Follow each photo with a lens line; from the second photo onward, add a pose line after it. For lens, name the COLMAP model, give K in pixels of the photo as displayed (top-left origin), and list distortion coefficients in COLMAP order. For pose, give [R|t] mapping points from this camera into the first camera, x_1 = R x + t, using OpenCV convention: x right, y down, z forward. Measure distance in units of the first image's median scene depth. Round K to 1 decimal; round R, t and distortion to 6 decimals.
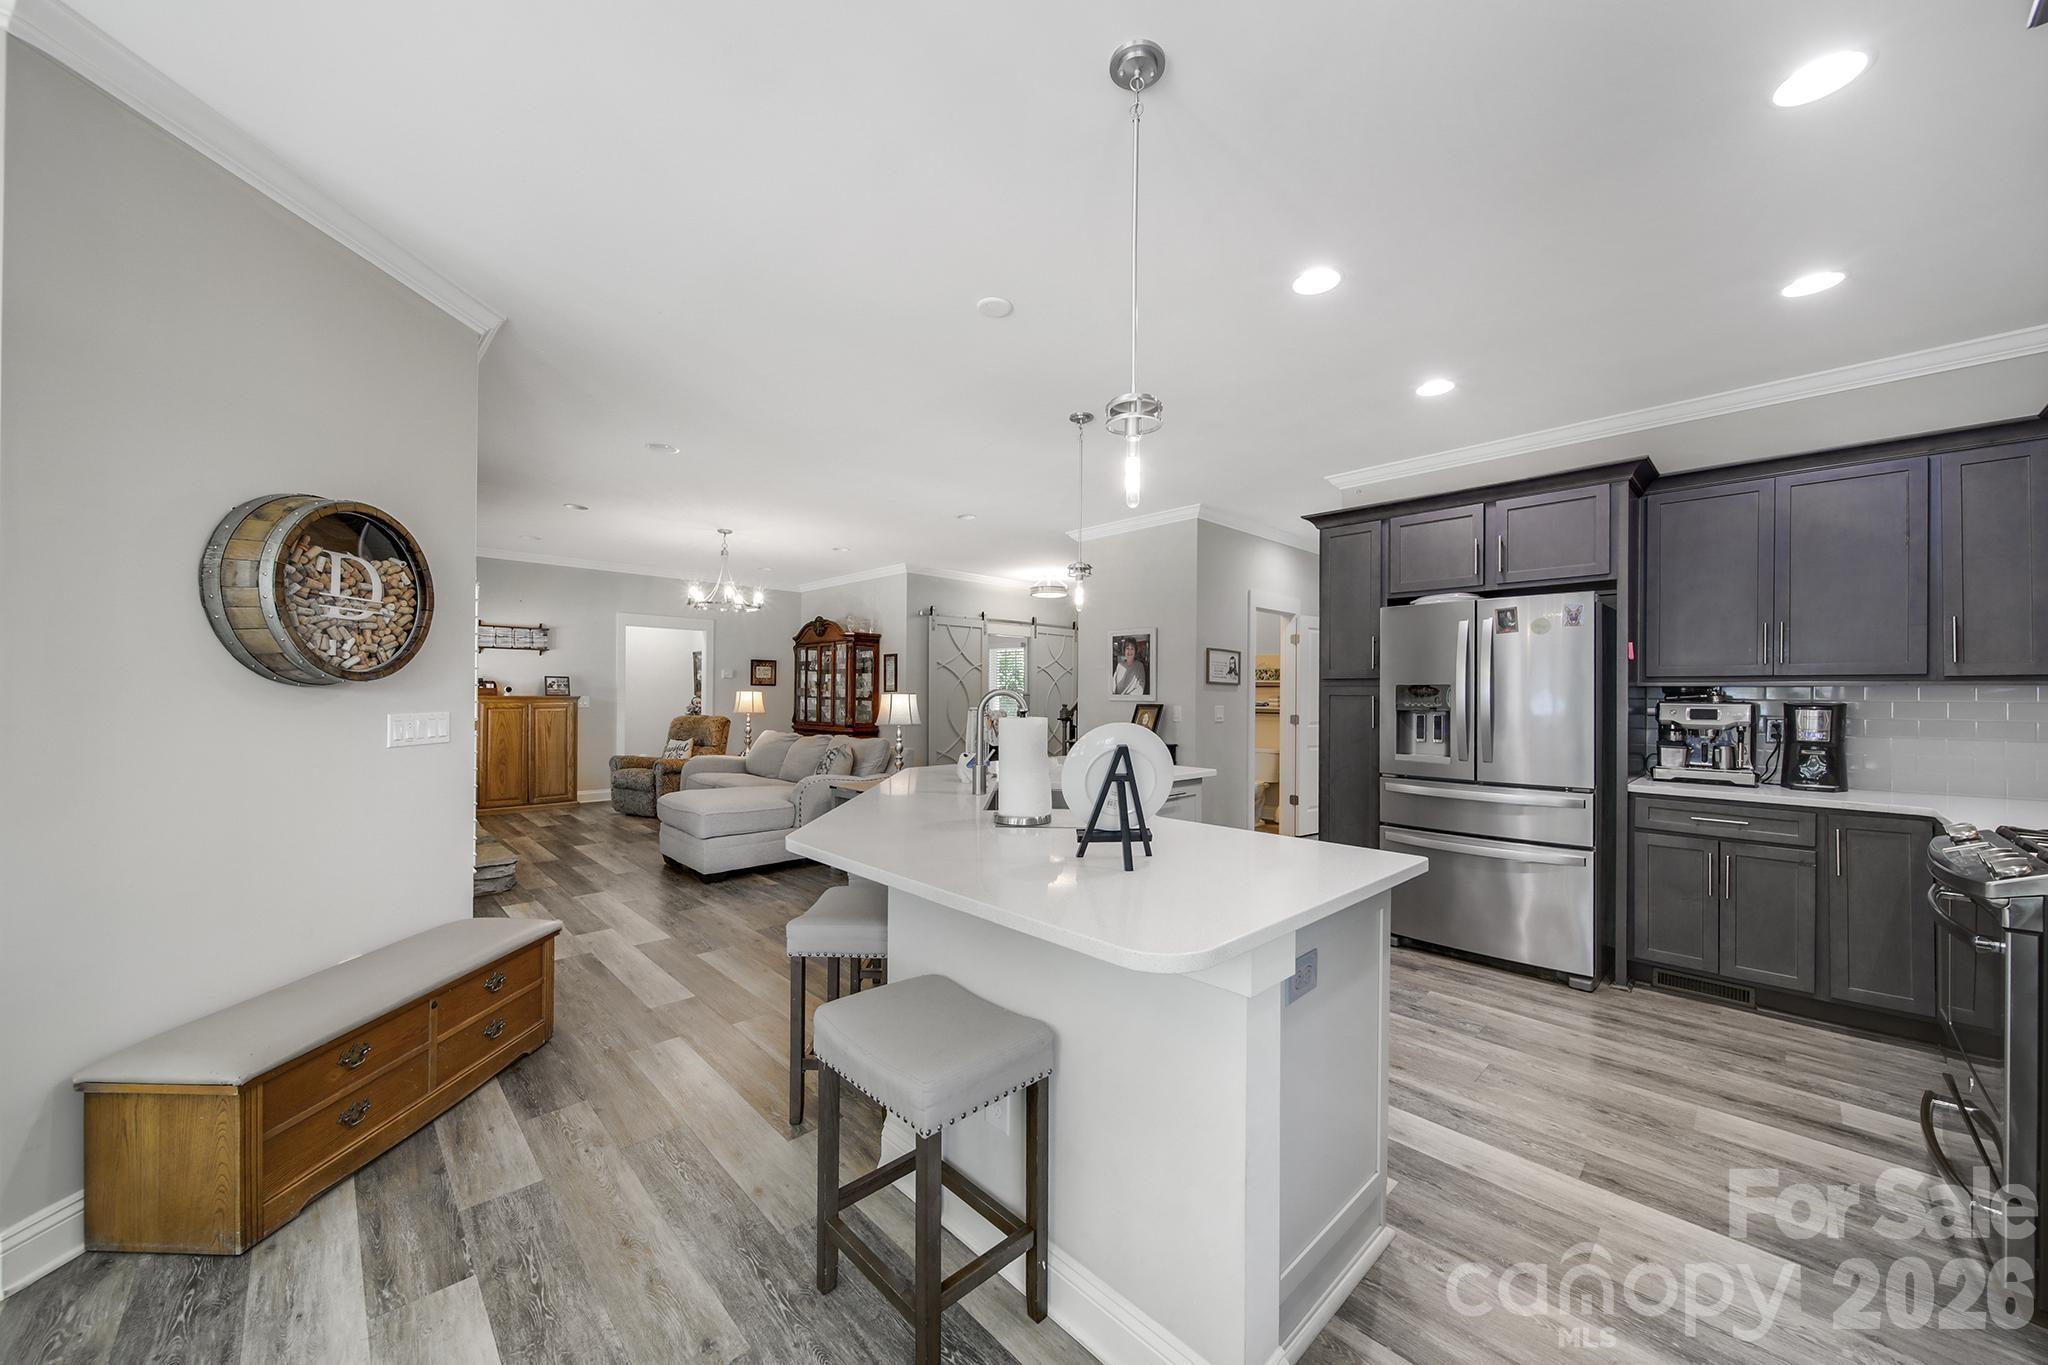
lens RADIAL K [[735.5, 0, 1028.7], [0, 735.5, 672.7], [0, 0, 1]] dist [0.001535, -0.002427]
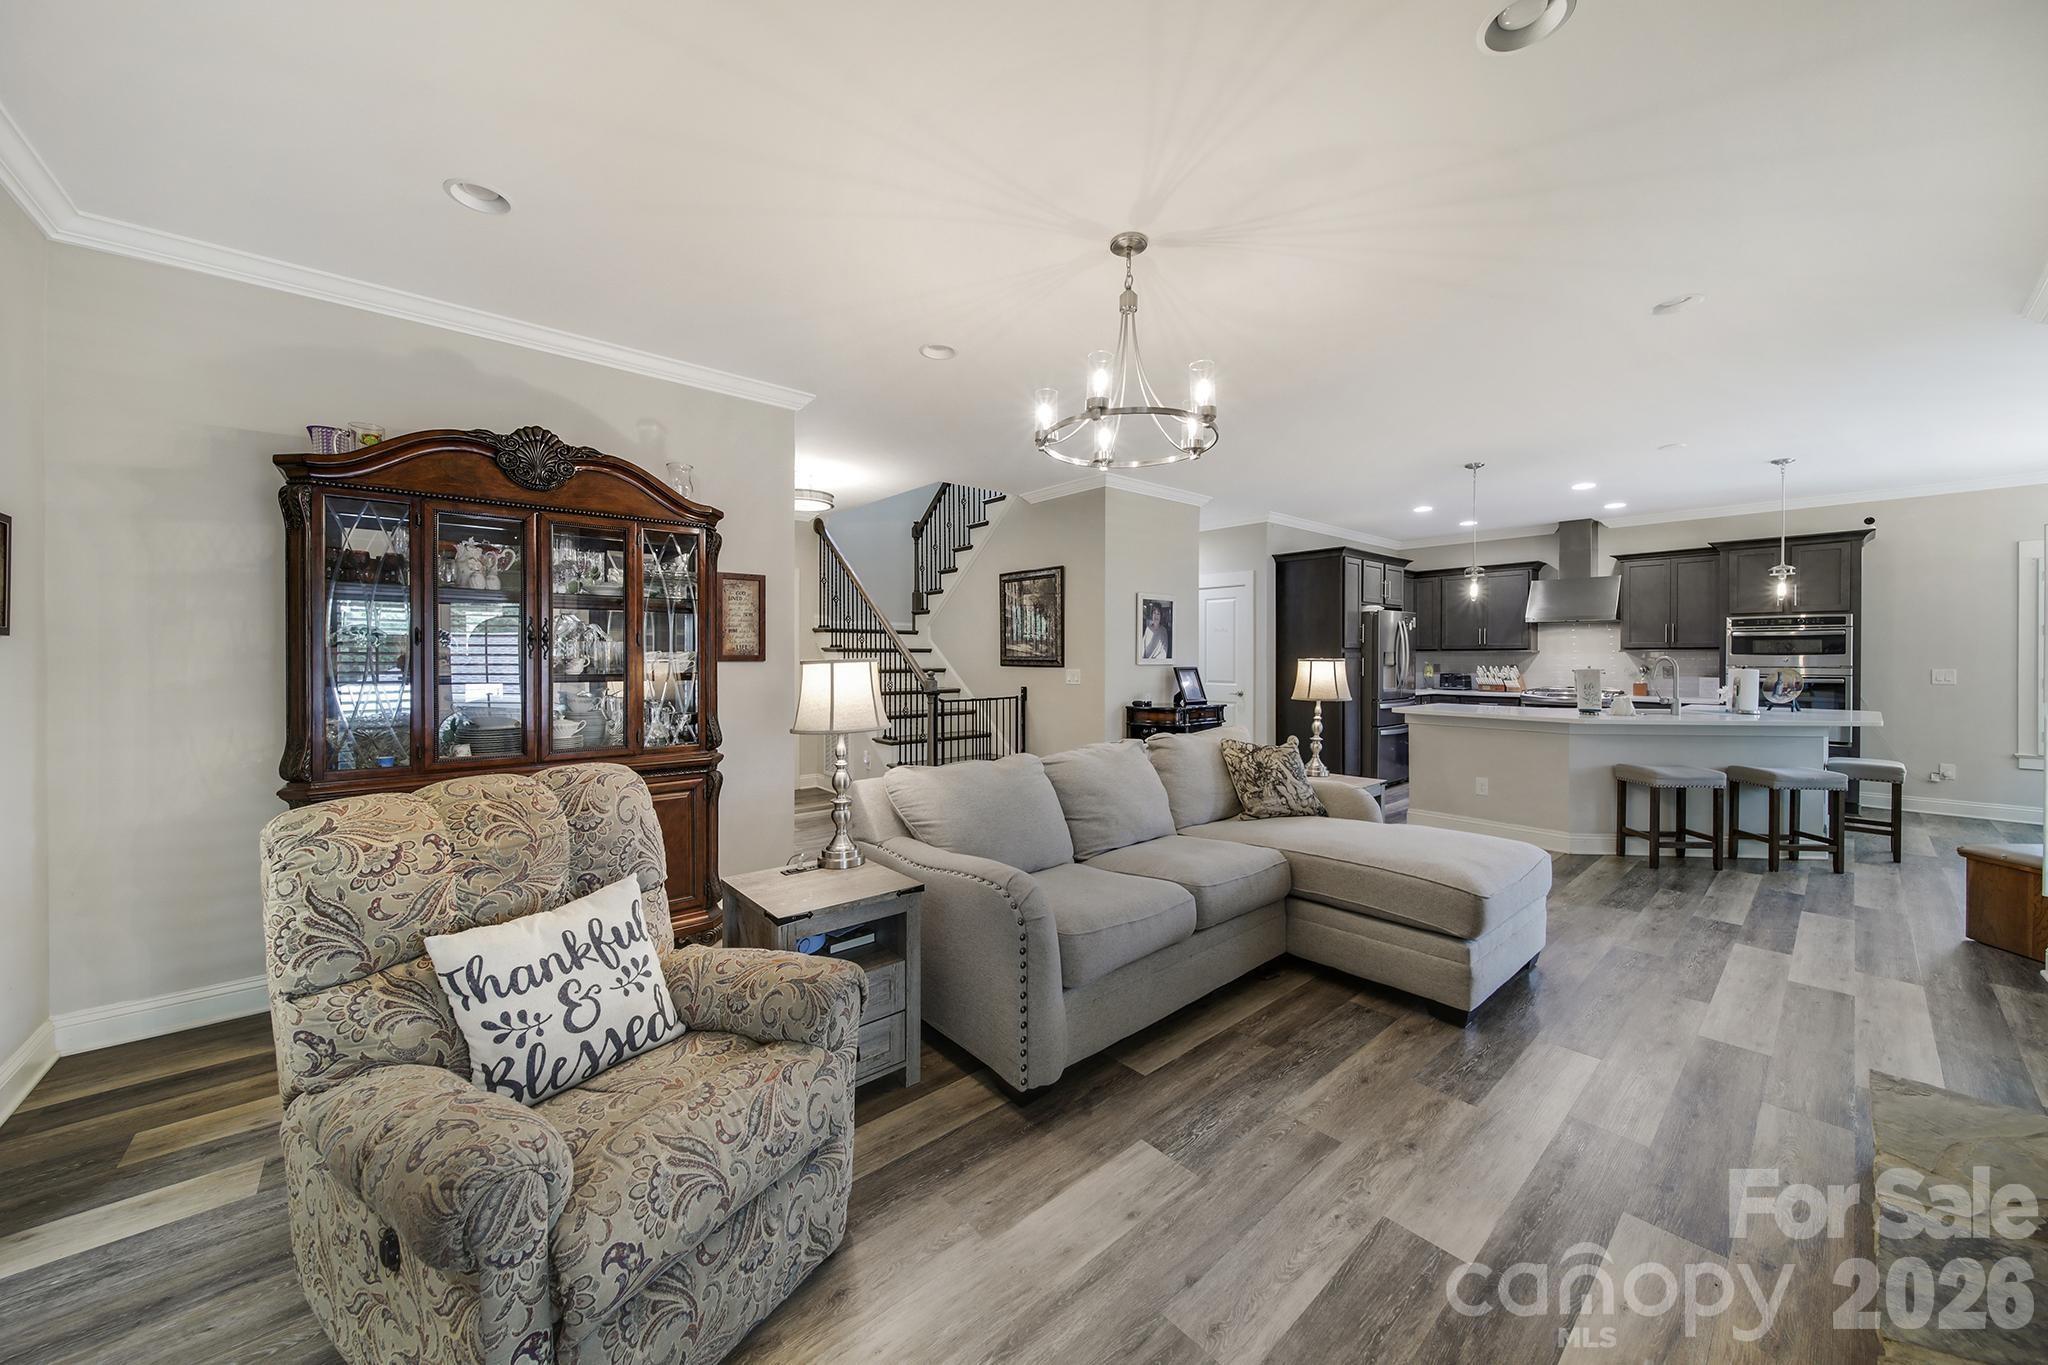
lens RADIAL K [[716.8, 0, 1021.9], [0, 716.8, 669.7], [0, 0, 1]] dist [0.001433, -0.002389]
pose [[0.066271, -0.028378, 0.997398, -1.751746], [-0.027880, 0.999153, 0.030280, 0.041338], [-0.997412, -0.029814, 0.065424, 2.281328]]
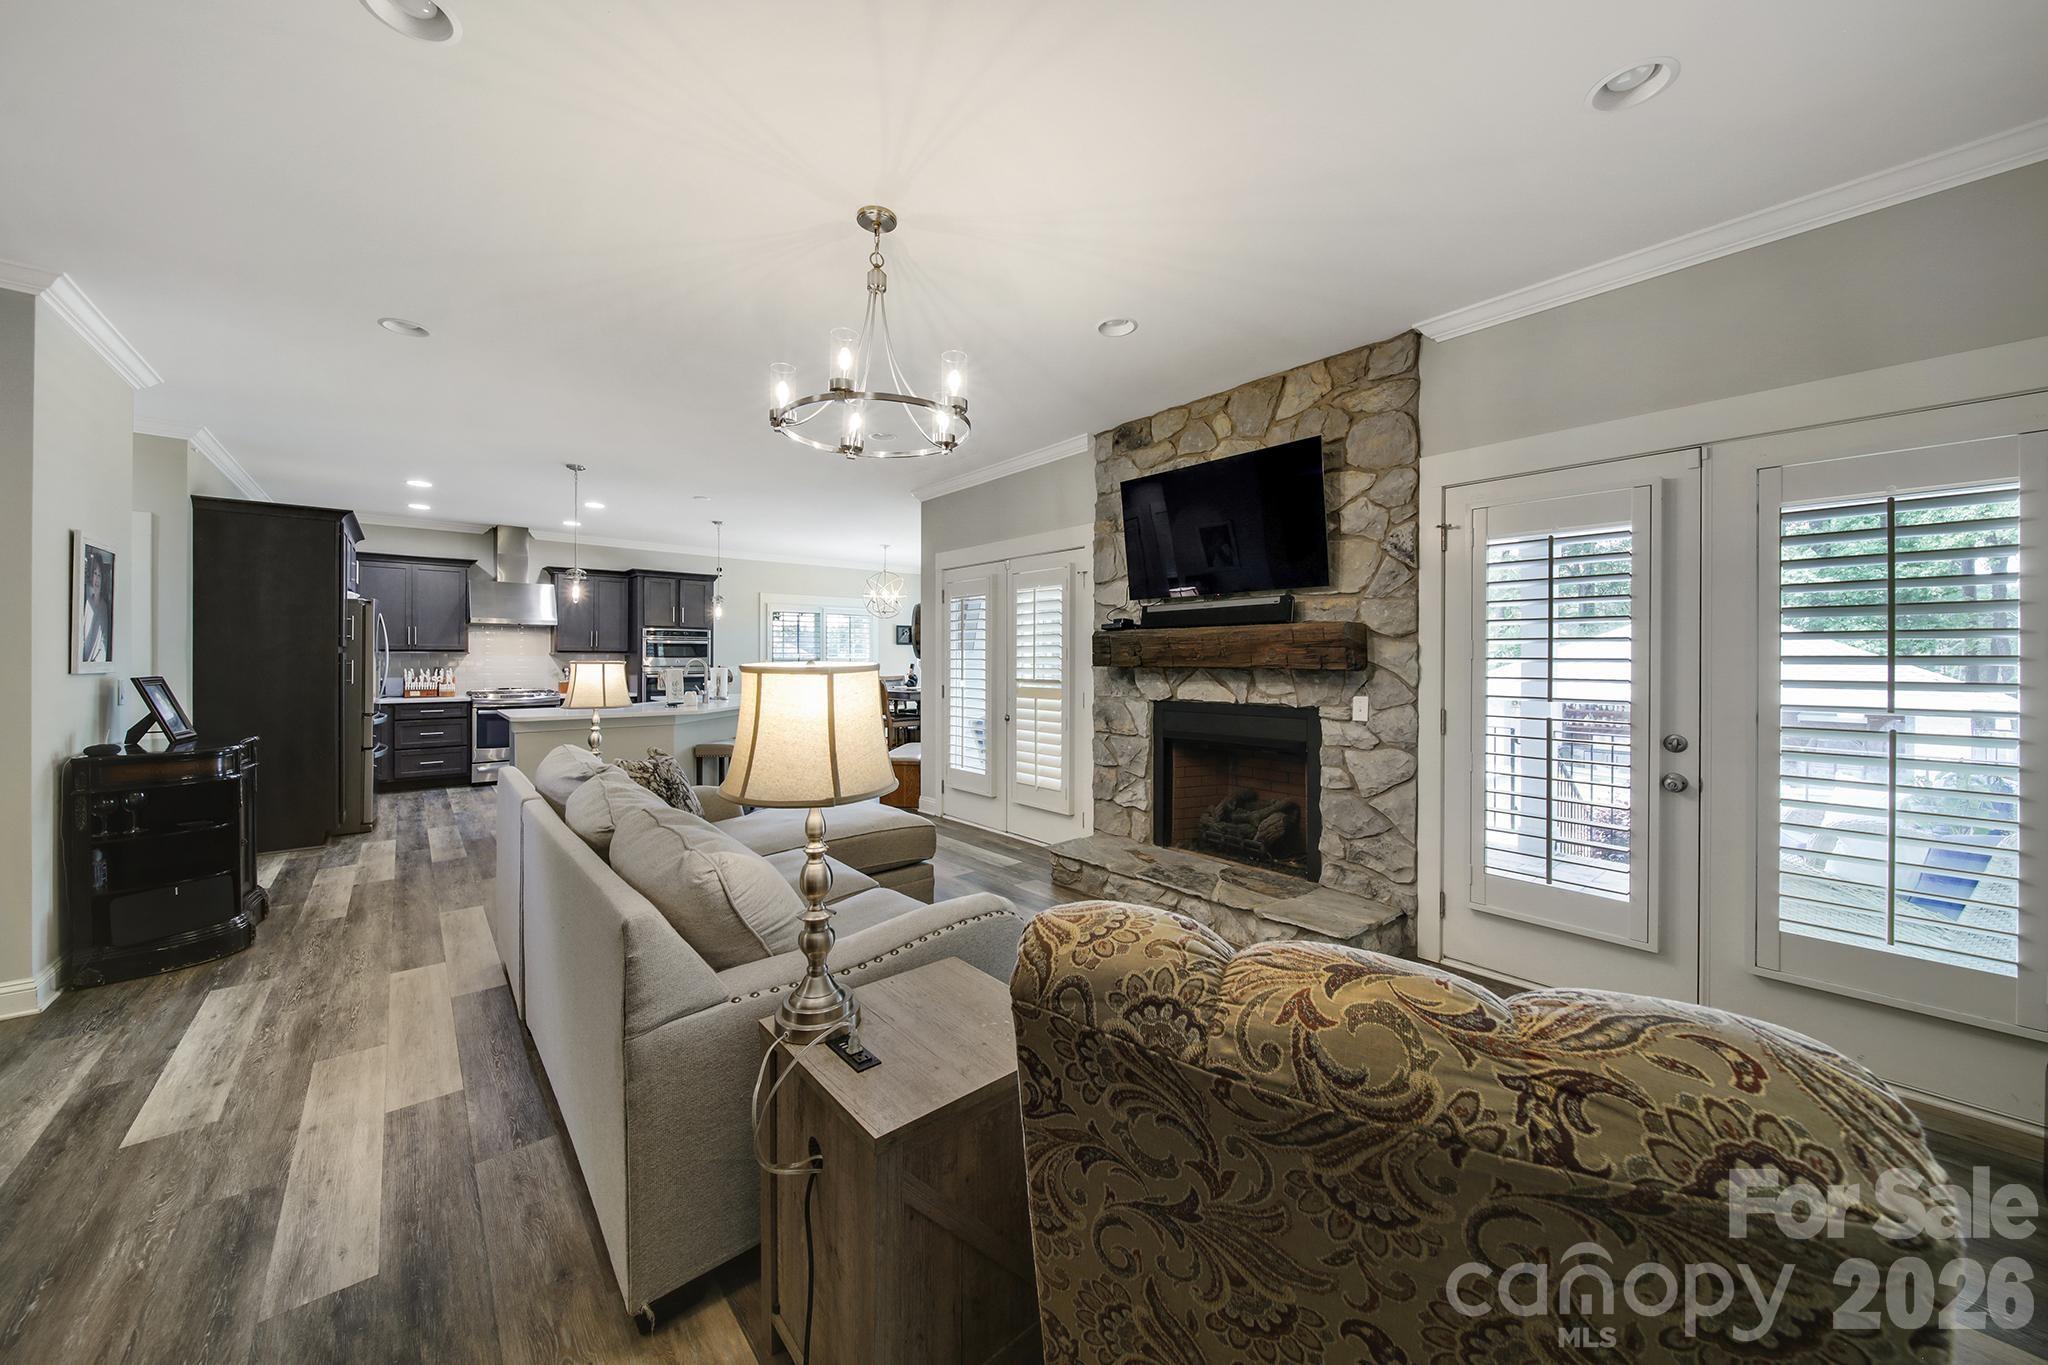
lens RADIAL K [[716.2, 0, 1025.9], [0, 716.2, 662.8], [0, 0, 1]] dist [0.000709, -0.002228]
pose [[-0.997878, -0.011060, 0.064160, -1.134041], [-0.012534, 0.999666, -0.022617, 0.068462], [-0.063888, -0.023373, -0.997683, 2.974535]]
